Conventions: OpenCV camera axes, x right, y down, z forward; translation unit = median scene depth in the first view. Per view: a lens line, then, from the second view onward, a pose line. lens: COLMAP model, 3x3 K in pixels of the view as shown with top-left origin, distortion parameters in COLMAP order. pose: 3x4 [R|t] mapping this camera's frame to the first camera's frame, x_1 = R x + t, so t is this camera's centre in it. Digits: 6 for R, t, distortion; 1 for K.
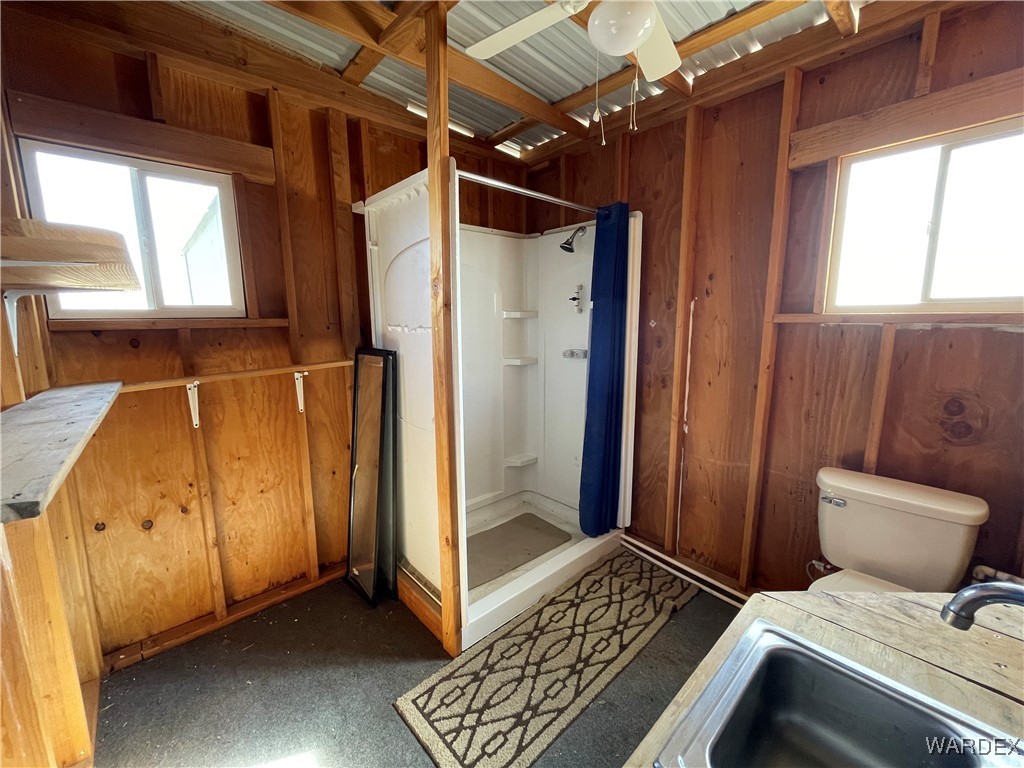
lens RADIAL K [[414.4, 0, 513.3], [0, 414.4, 382.0], [0, 0, 1]] dist [-0.000679, -0.000176]
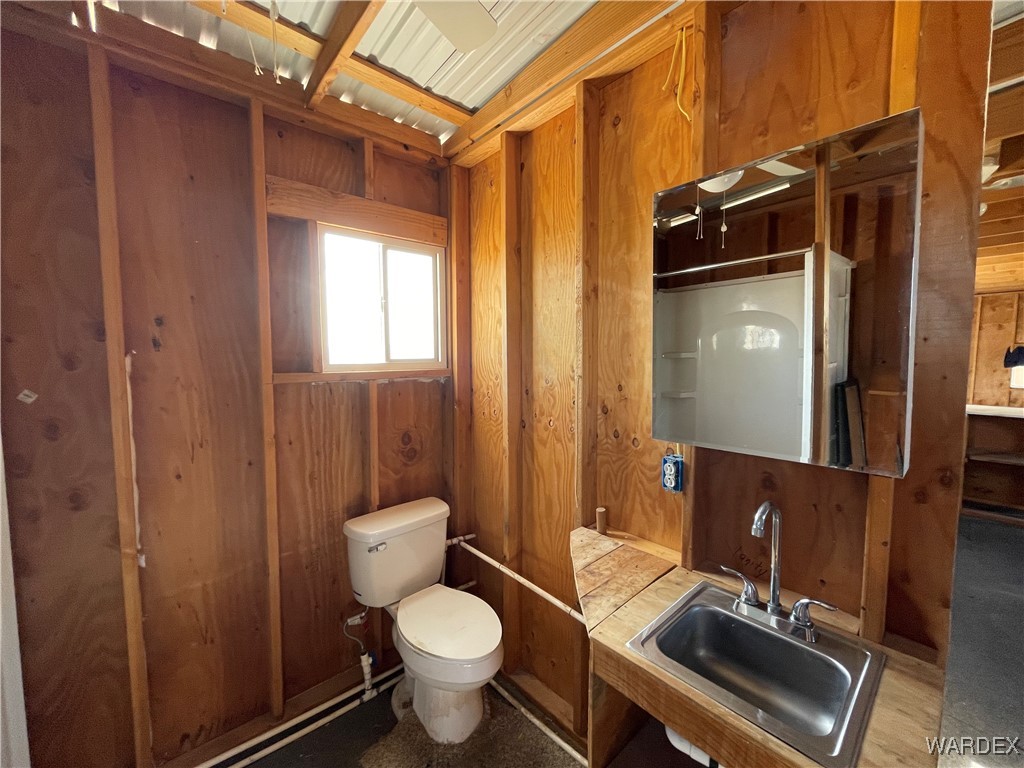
lens RADIAL K [[414.4, 0, 513.3], [0, 414.4, 382.0], [0, 0, 1]] dist [-0.000679, -0.000176]
pose [[0.010721, -0.053178, 0.998528, -0.238832], [0.164920, 0.985004, 0.050687, -0.117676], [-0.986249, 0.164134, 0.019330, 0.534883]]
